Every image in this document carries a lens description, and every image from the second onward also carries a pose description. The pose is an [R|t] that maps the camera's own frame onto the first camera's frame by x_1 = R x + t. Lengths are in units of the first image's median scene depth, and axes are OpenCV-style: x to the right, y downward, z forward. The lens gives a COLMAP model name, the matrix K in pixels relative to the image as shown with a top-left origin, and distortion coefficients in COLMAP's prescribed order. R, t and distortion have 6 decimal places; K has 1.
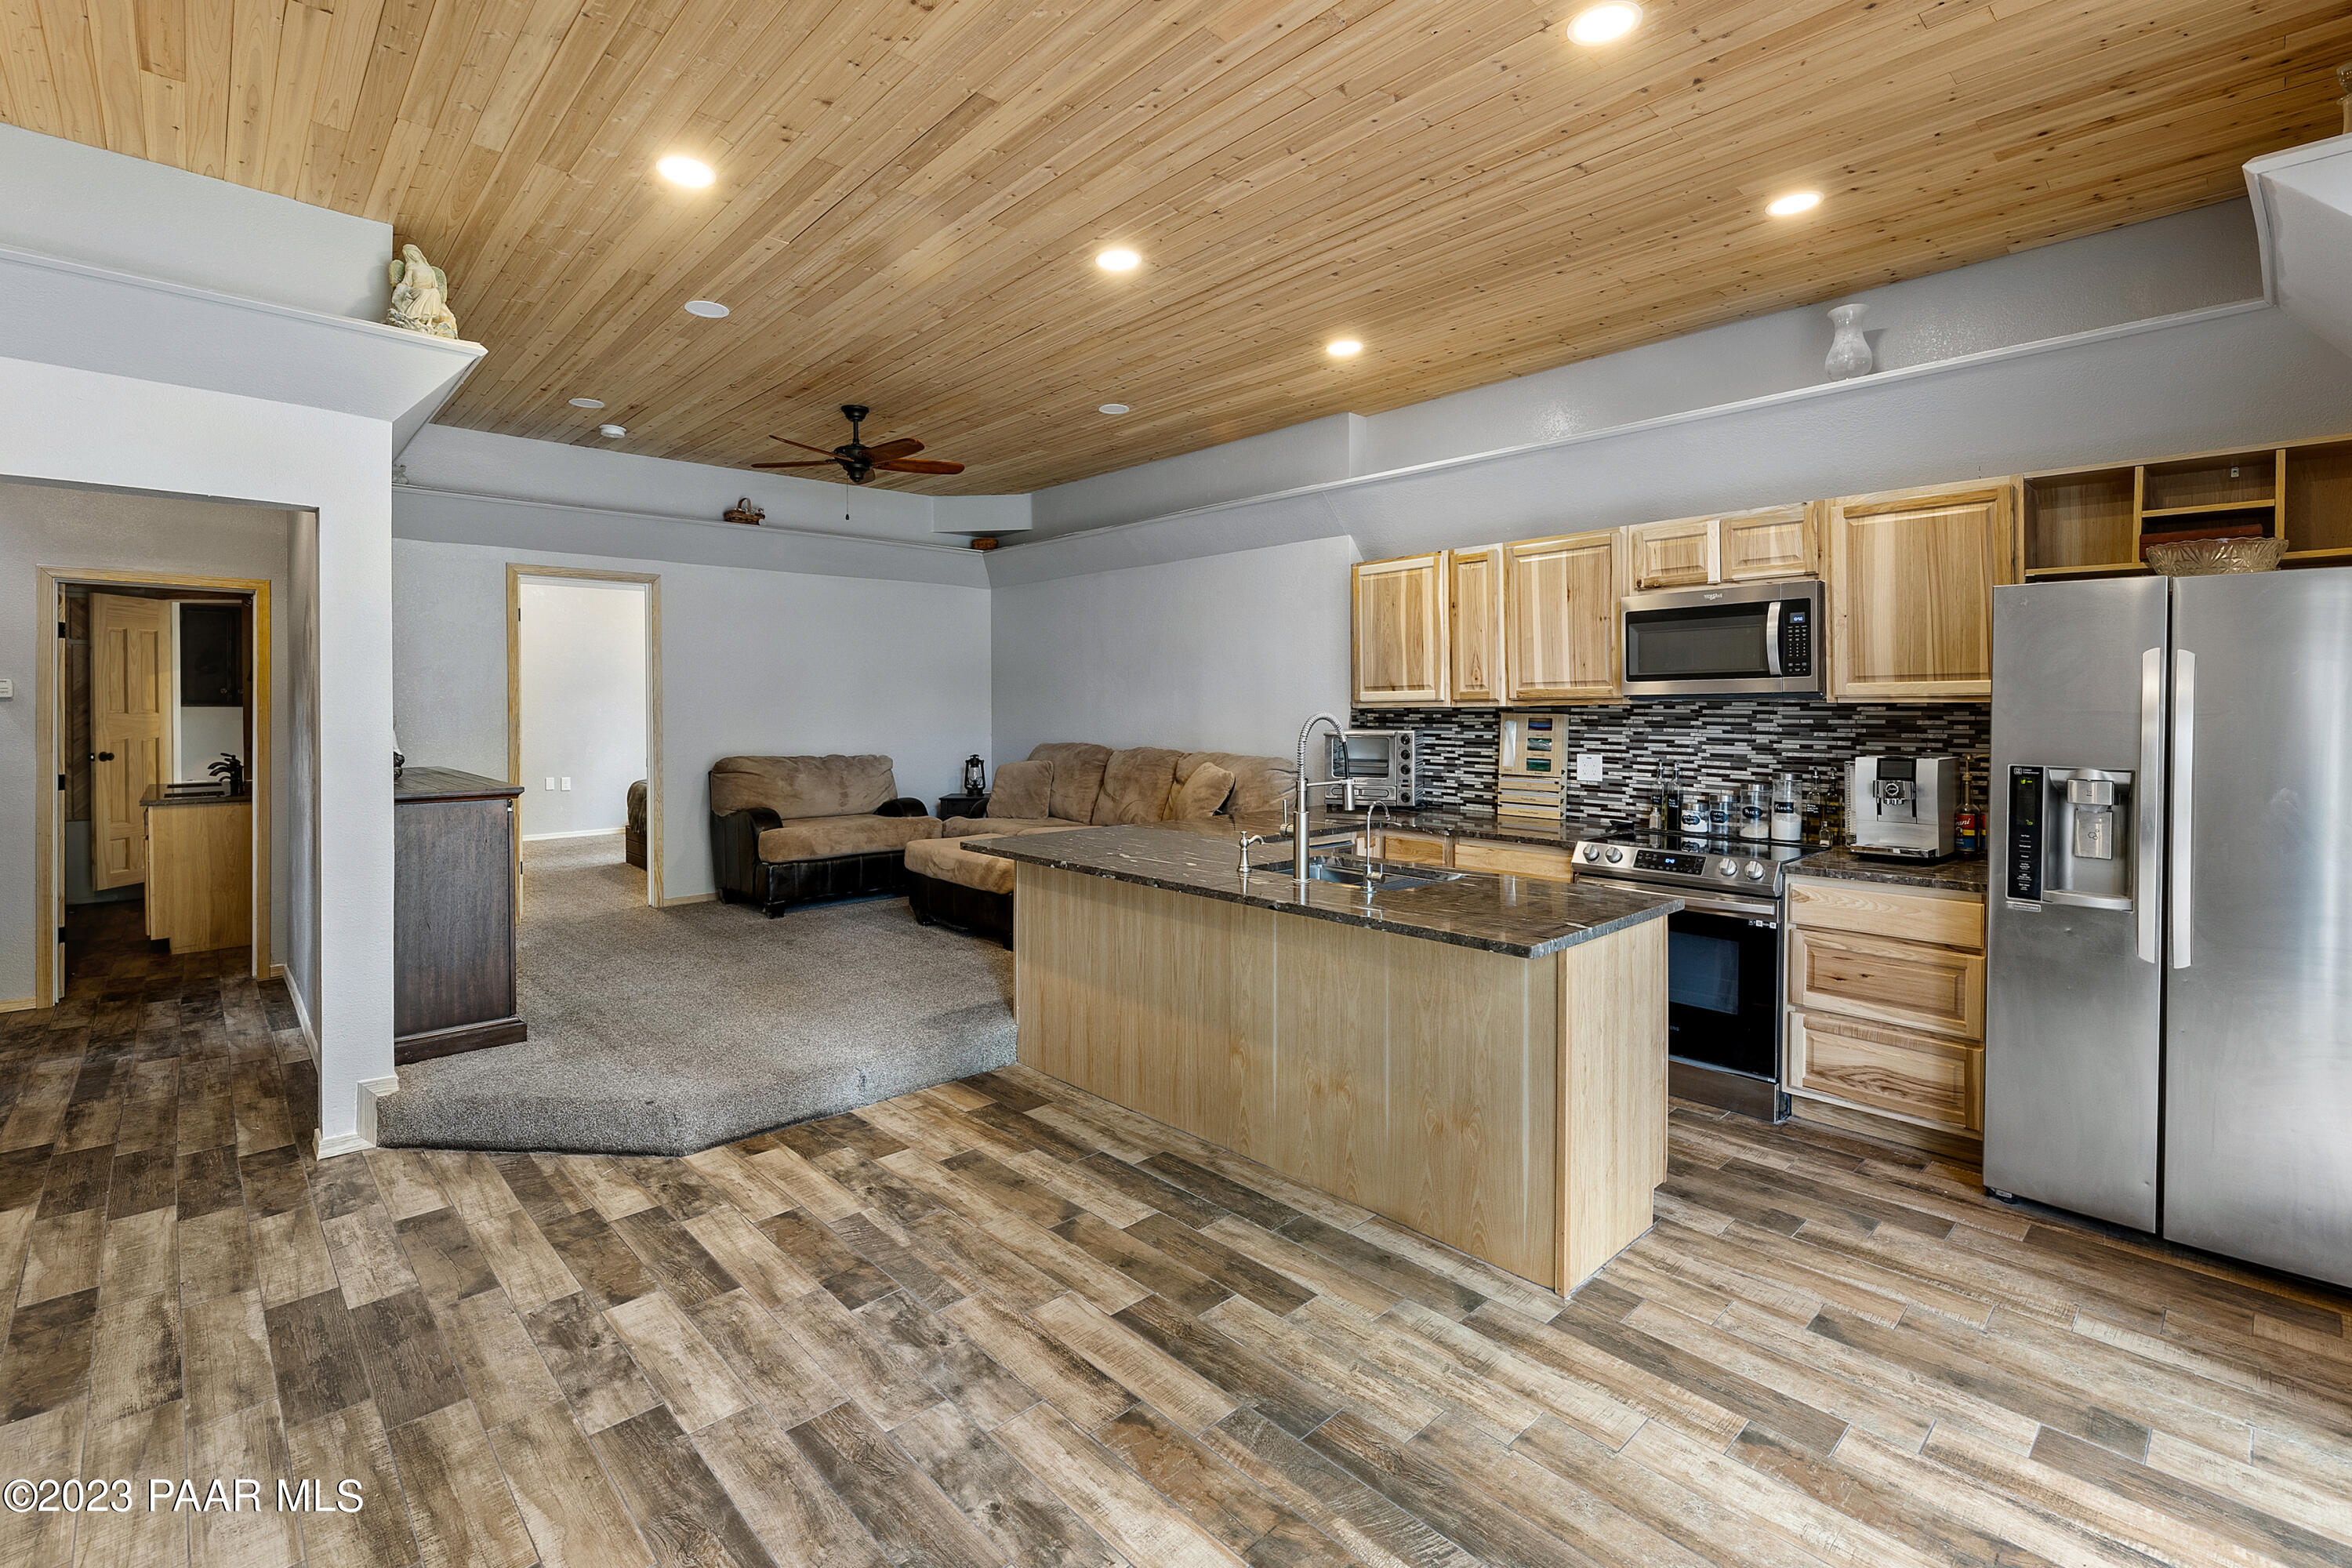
lens RADIAL K [[1051.1, 0, 1231.1], [0, 1051.1, 728.4], [0, 0, 1]] dist [-0.002622, 0.000293]
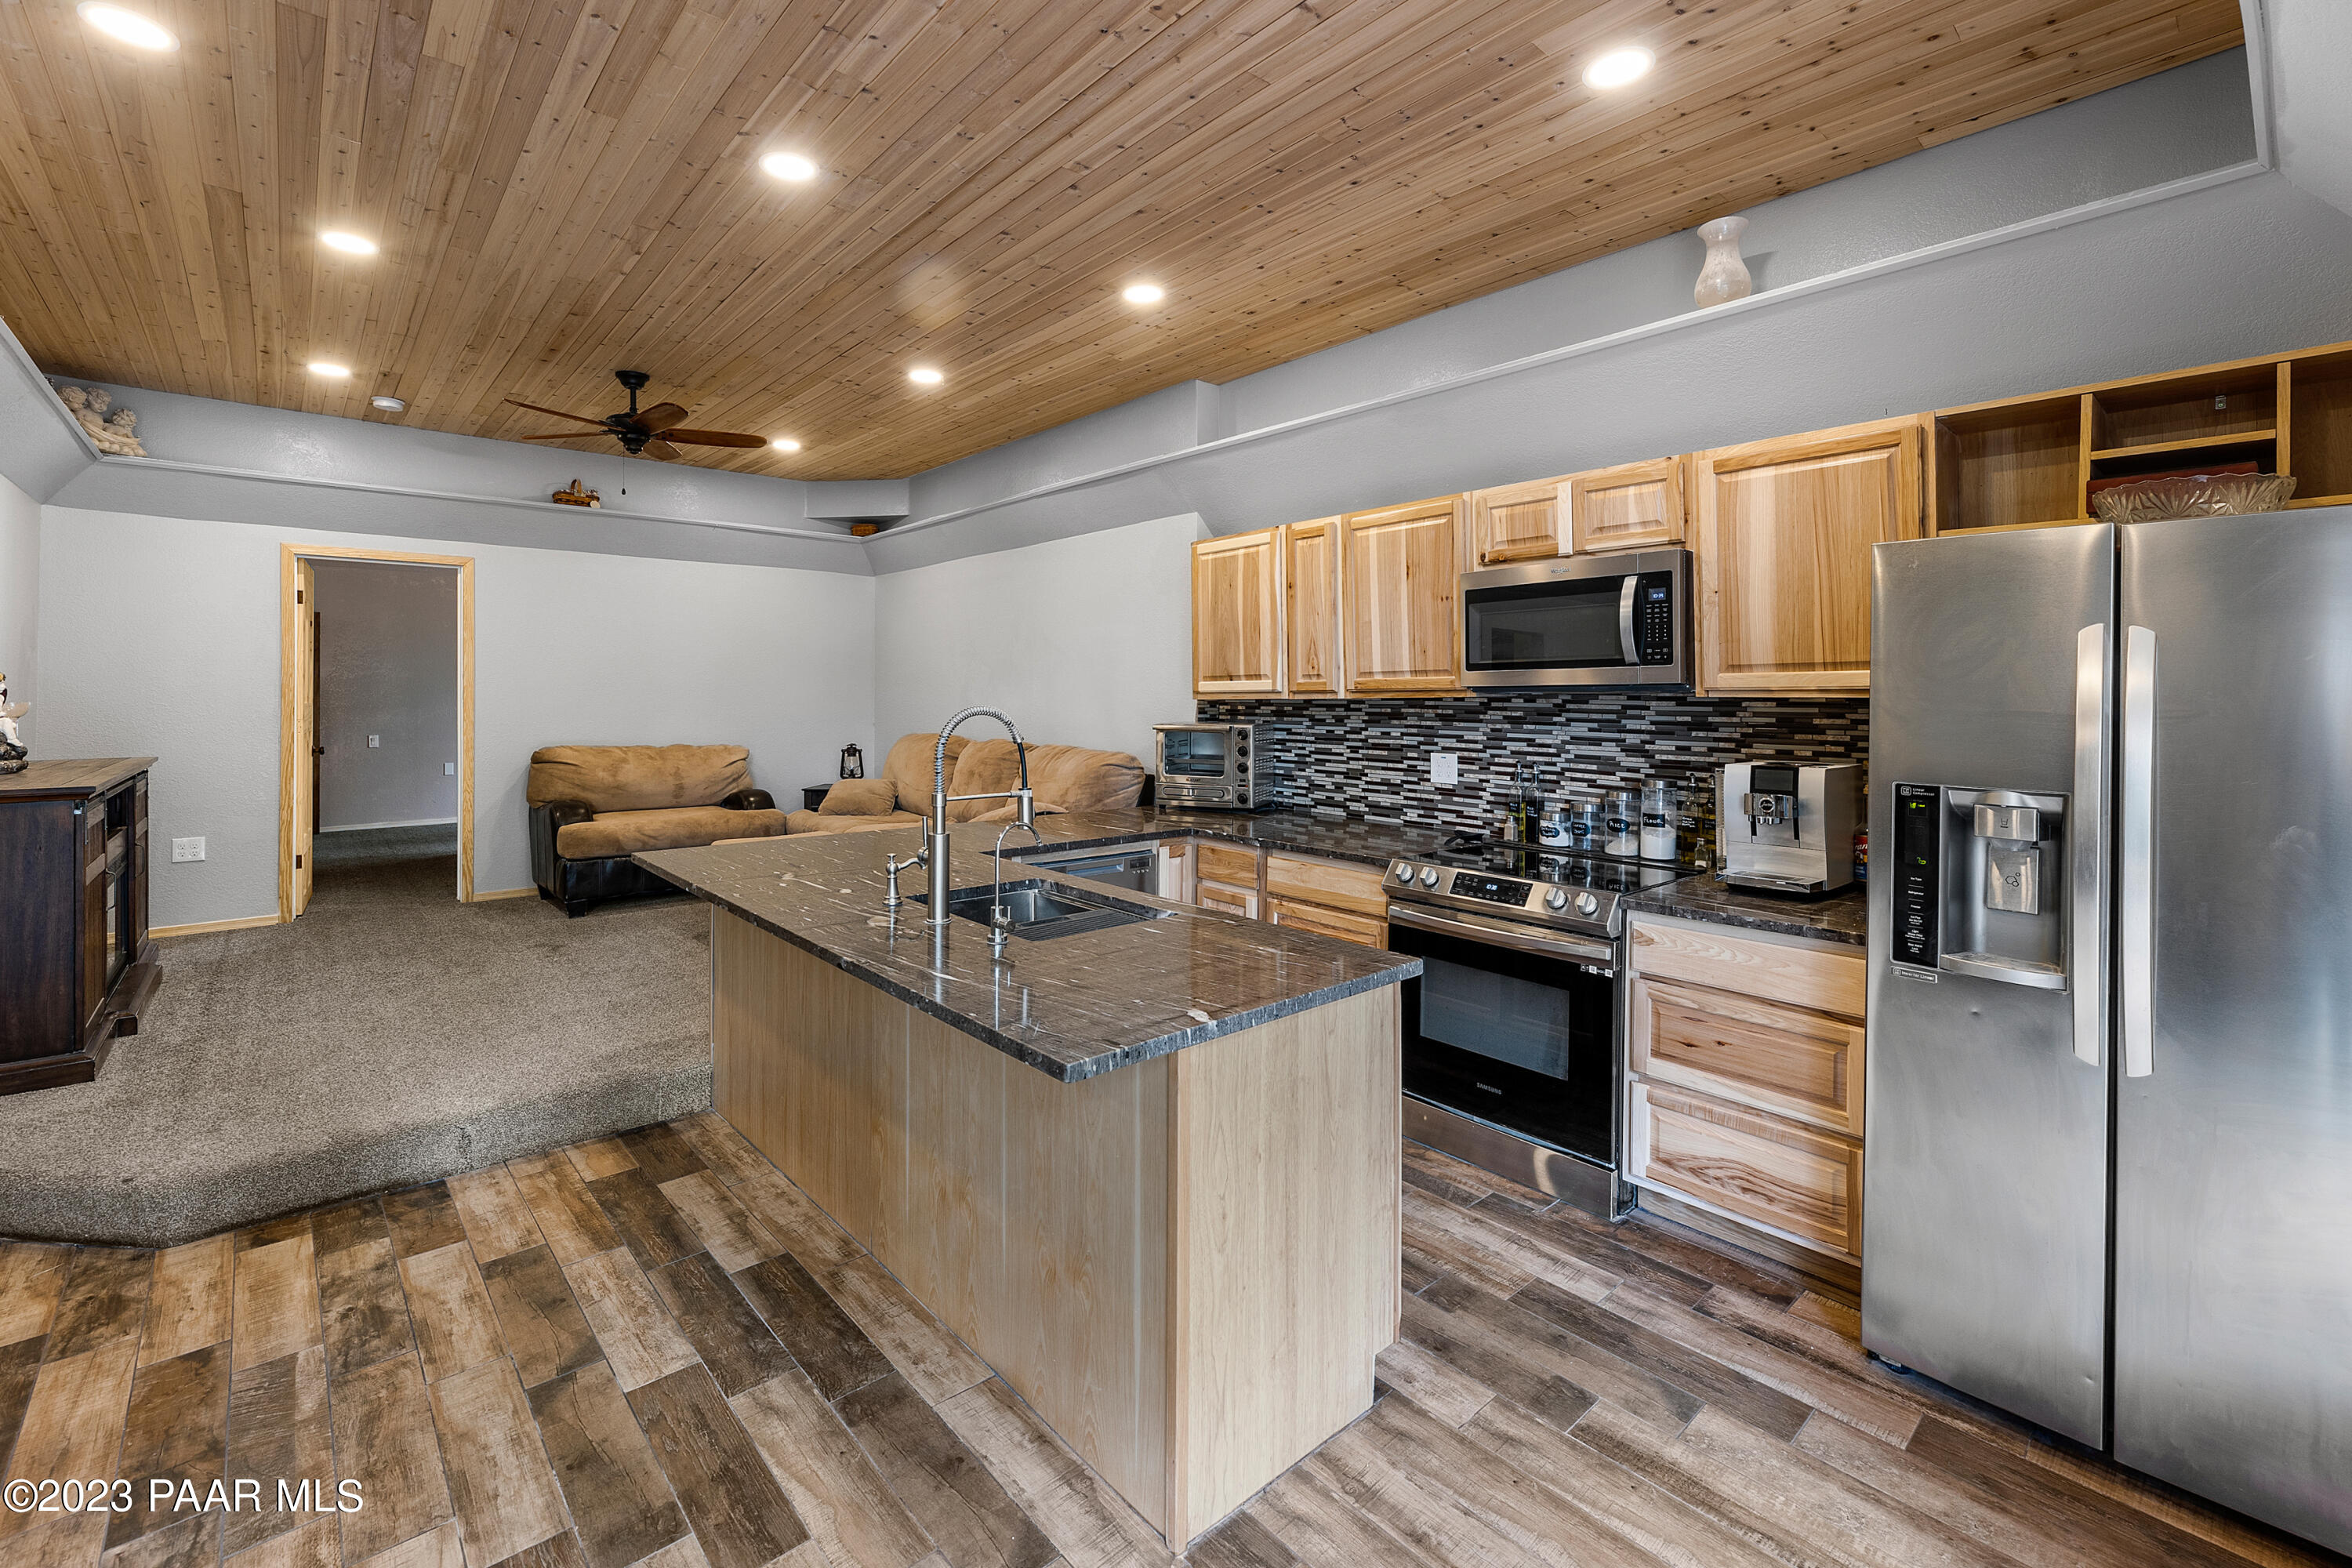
lens RADIAL K [[969.6, 0, 1172.2], [0, 969.6, 701.0], [0, 0, 1]] dist [-0.000356, -0.000169]
pose [[0.997481, 0.006323, -0.070650, 0.244720], [-0.007427, 0.999854, -0.015372, -0.007534], [0.070542, 0.015858, 0.997383, 0.242852]]
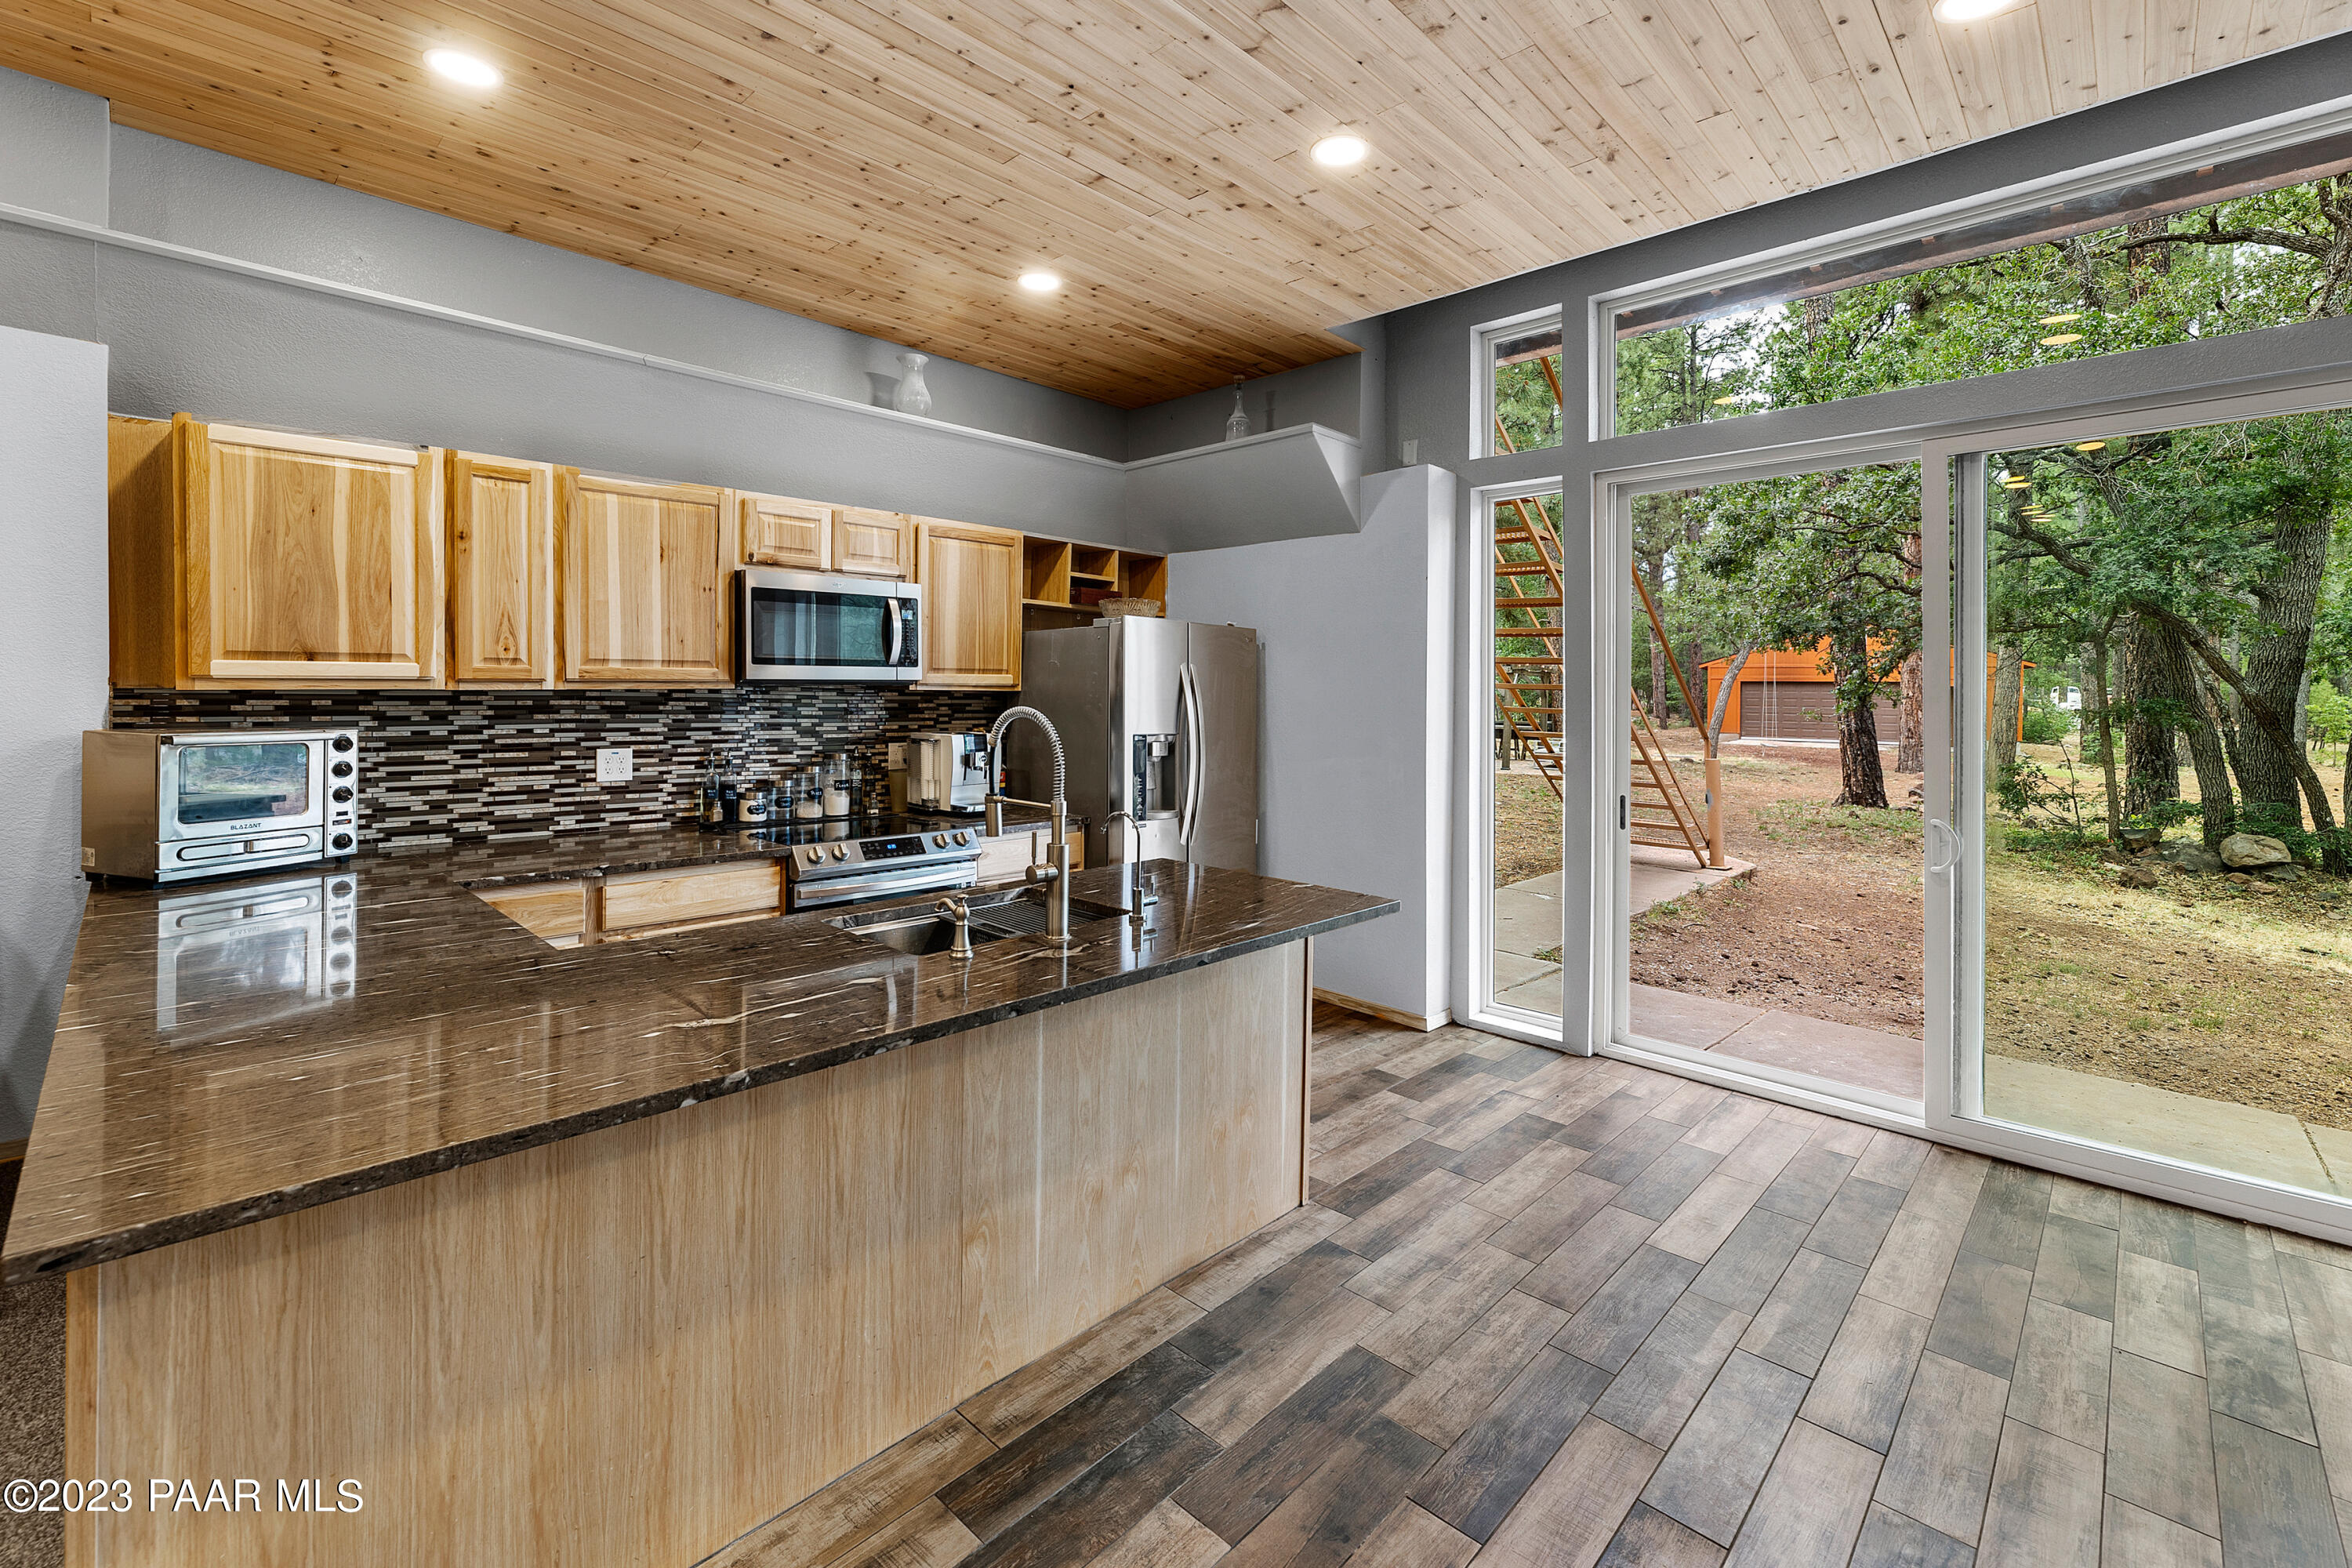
lens RADIAL K [[876.7, 0, 1212.9], [0, 876.7, 700.2], [0, 0, 1]] dist [-0.000410, -0.000104]
pose [[0.045580, -0.007720, 0.998931, -0.455162], [0.008939, 0.999933, 0.007320, -0.019672], [-0.998921, 0.008596, 0.045646, 0.725439]]
